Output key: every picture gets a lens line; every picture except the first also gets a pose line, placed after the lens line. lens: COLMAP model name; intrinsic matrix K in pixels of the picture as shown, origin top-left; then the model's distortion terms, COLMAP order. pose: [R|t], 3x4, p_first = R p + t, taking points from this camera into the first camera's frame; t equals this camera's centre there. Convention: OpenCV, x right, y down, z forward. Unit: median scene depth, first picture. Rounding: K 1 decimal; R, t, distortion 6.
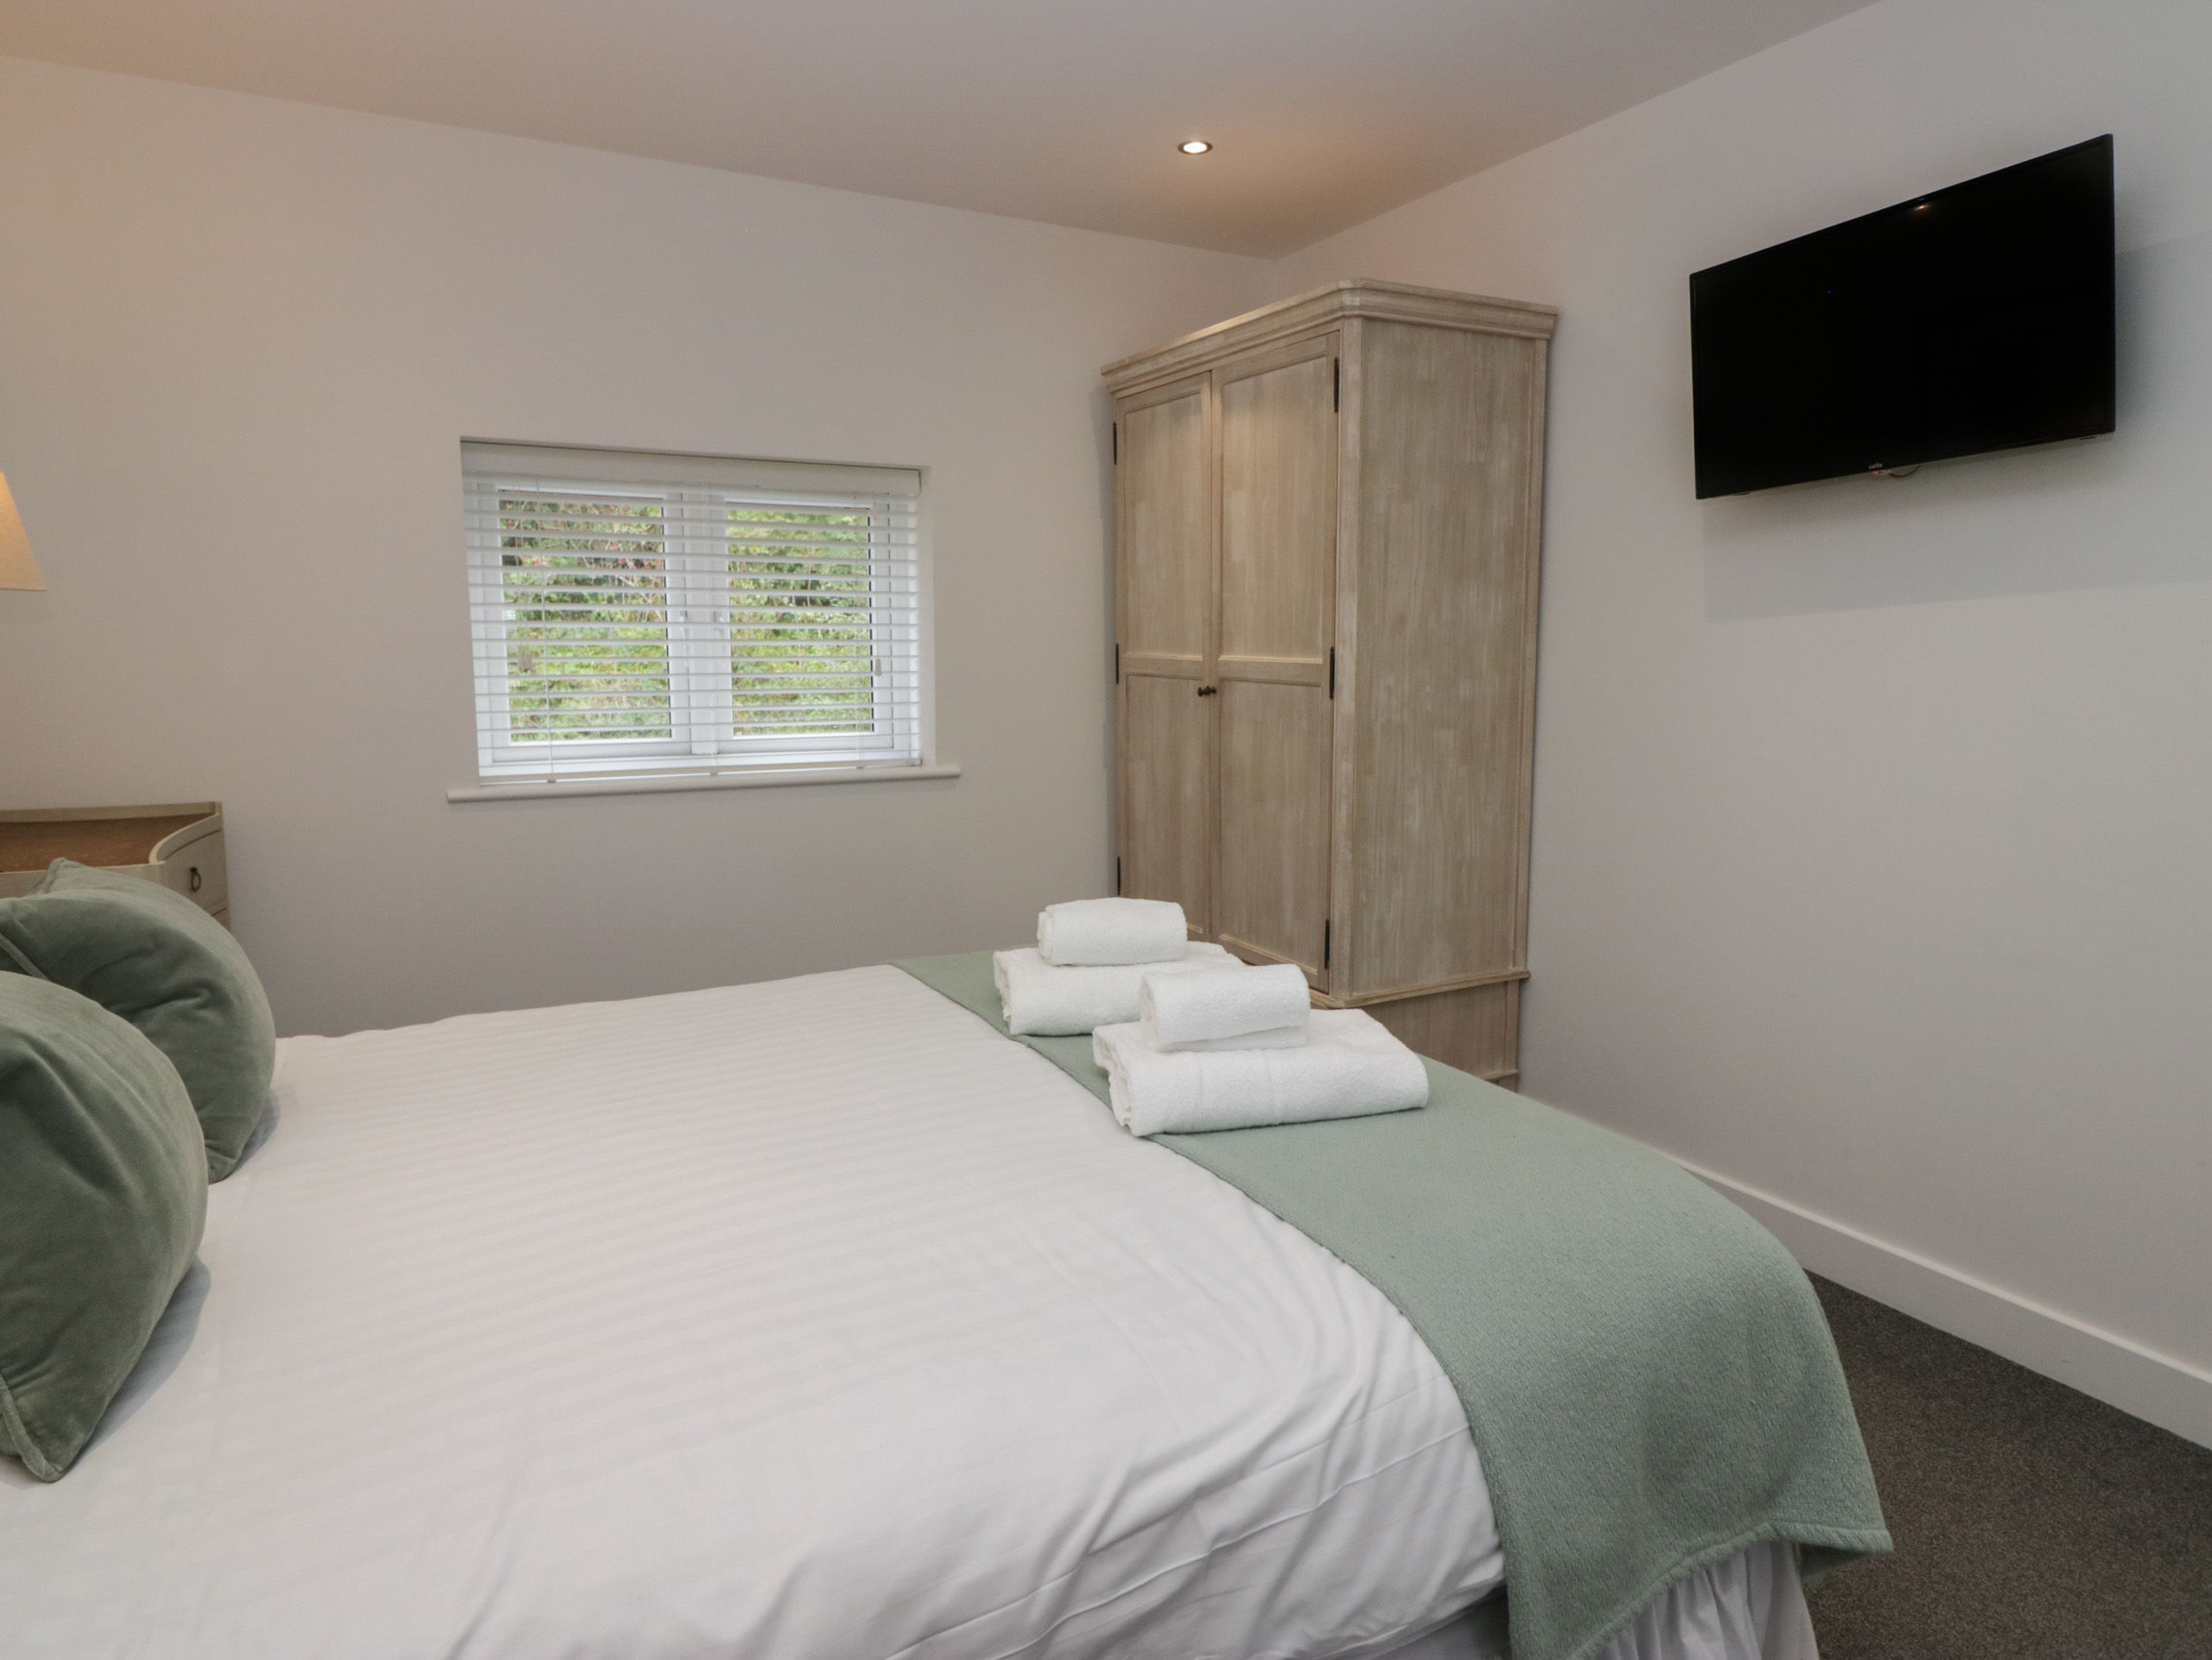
lens RADIAL K [[1389.4, 0, 1106.0], [0, 1389.4, 821.8], [0, 0, 1]] dist [0.003809, 0.000335]
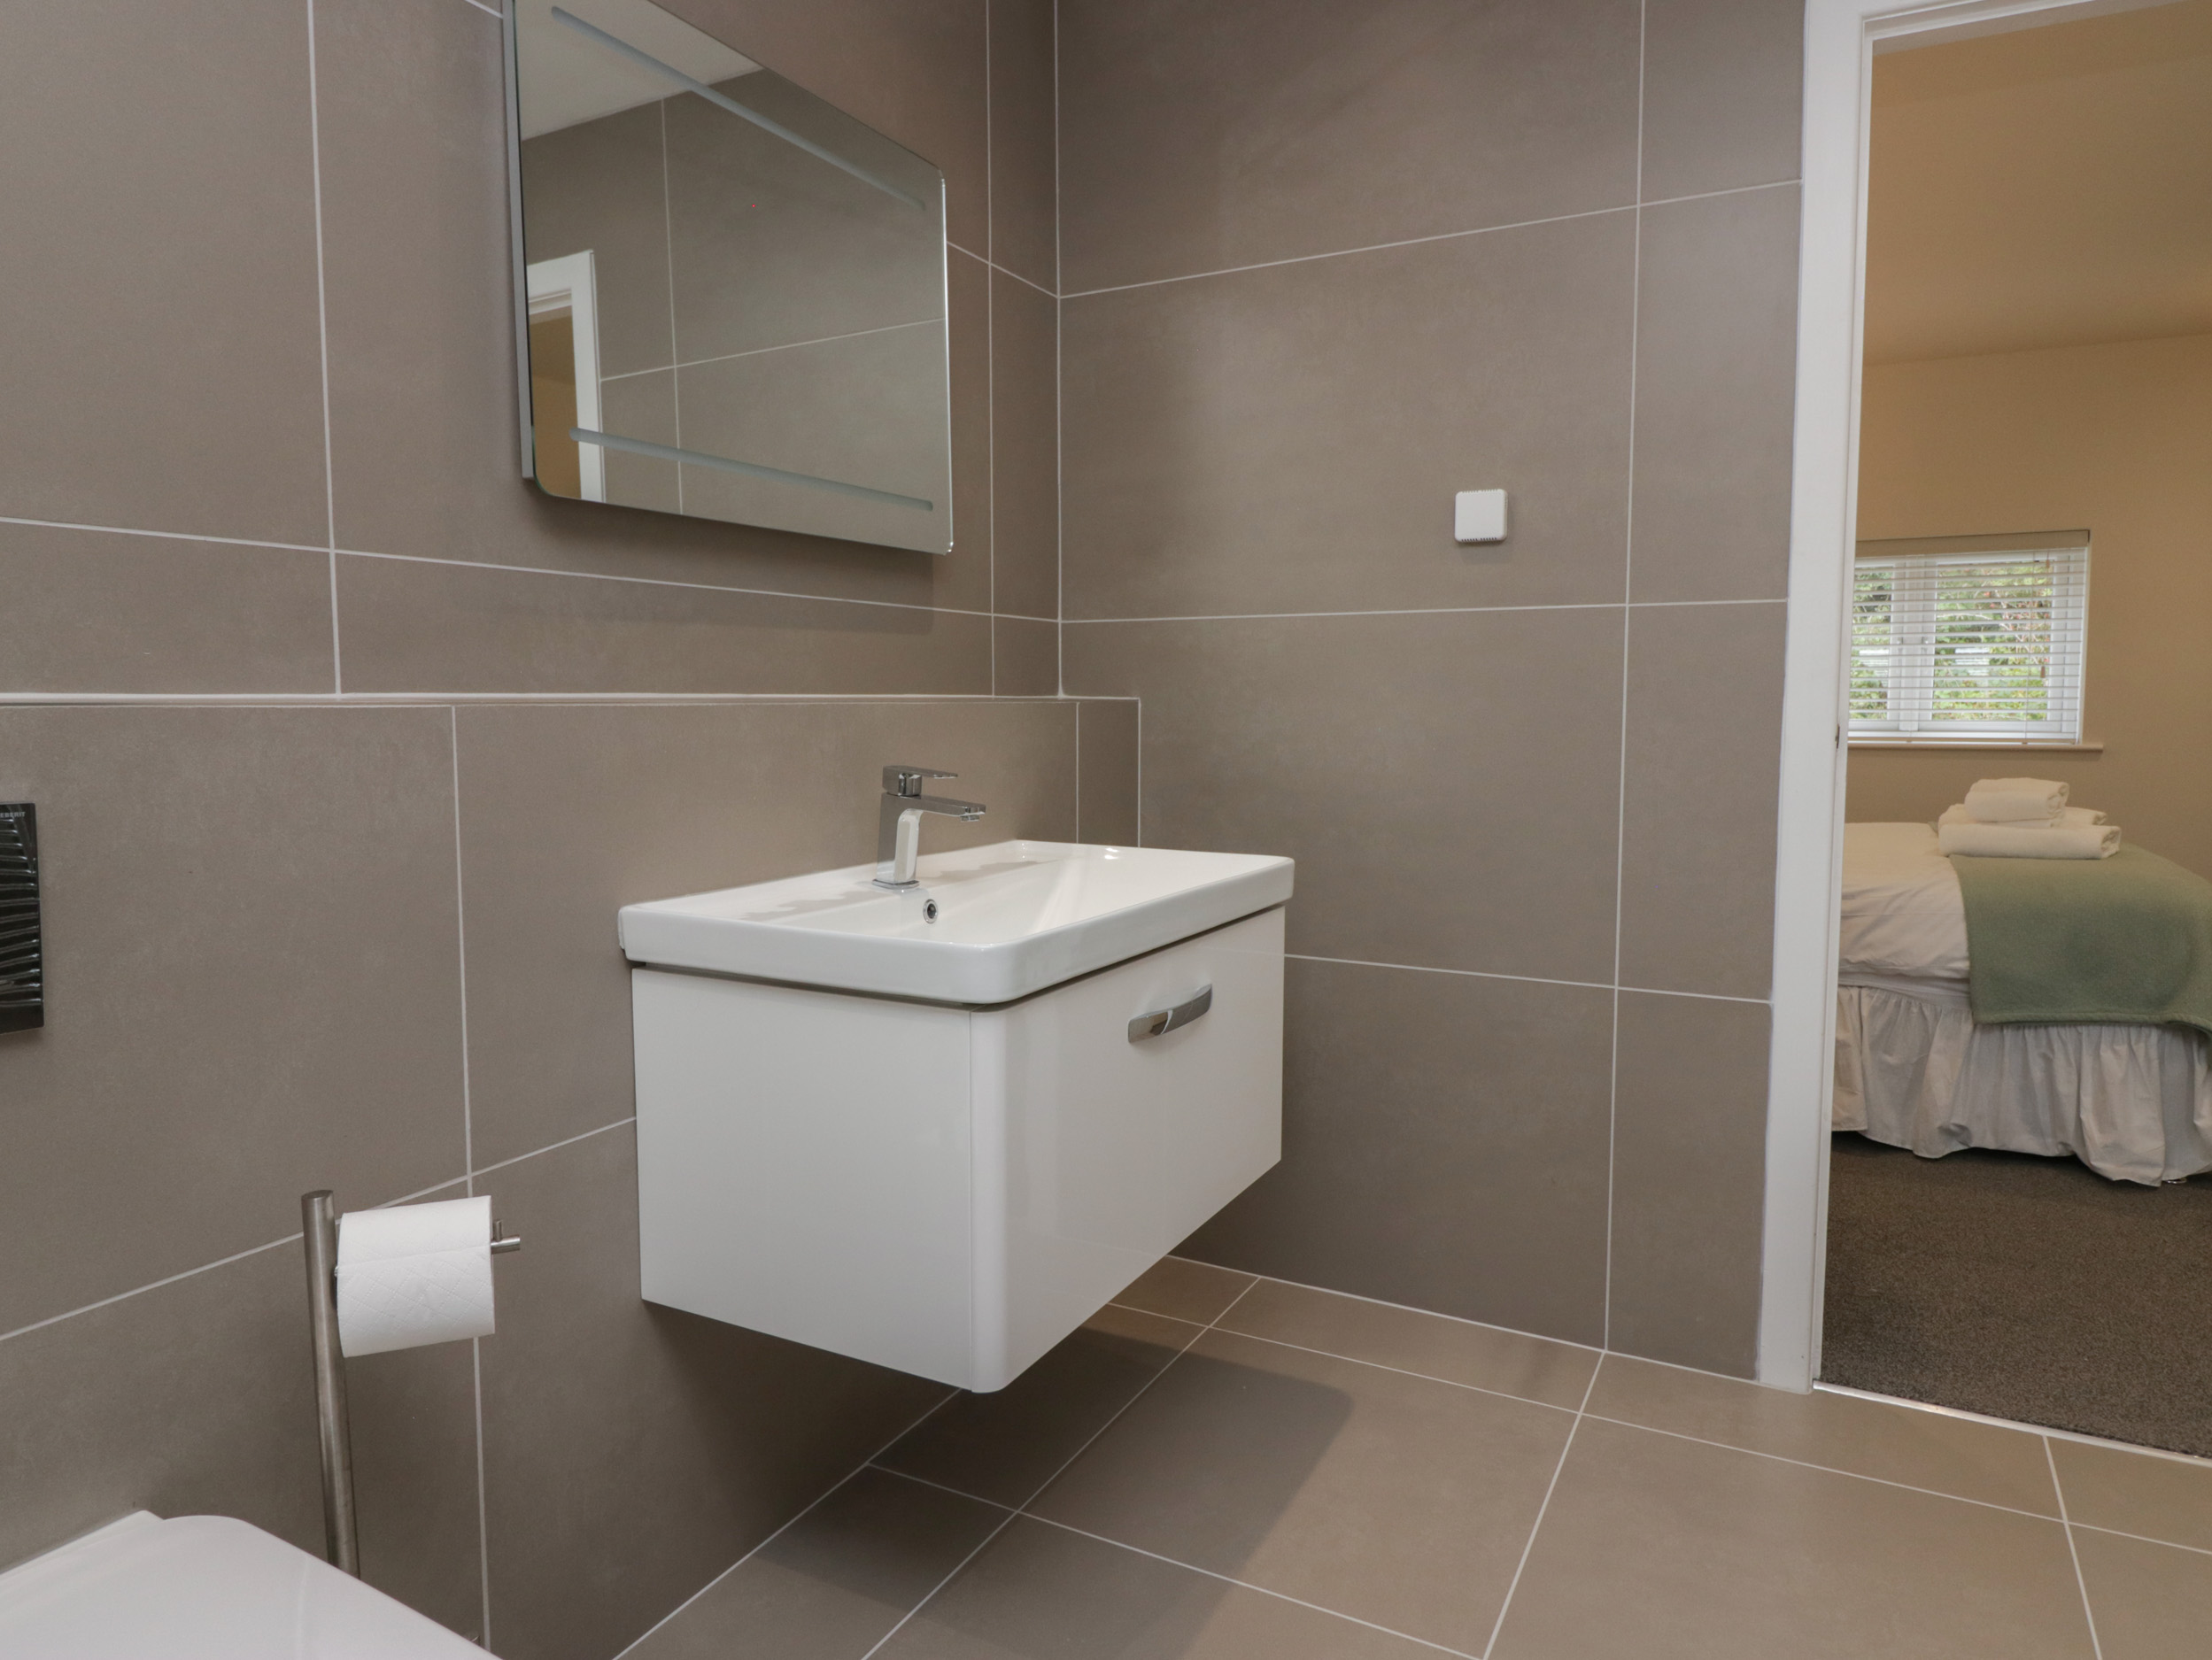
lens RADIAL K [[1389.4, 0, 1106.8], [0, 1389.4, 822.6], [0, 0, 1]] dist [0.003809, 0.000335]
pose [[0.571800, 0.079341, -0.816547, 0.469963], [-0.112536, 0.993489, 0.017729, 0.126402], [0.812638, 0.081753, 0.577006, -0.599116]]
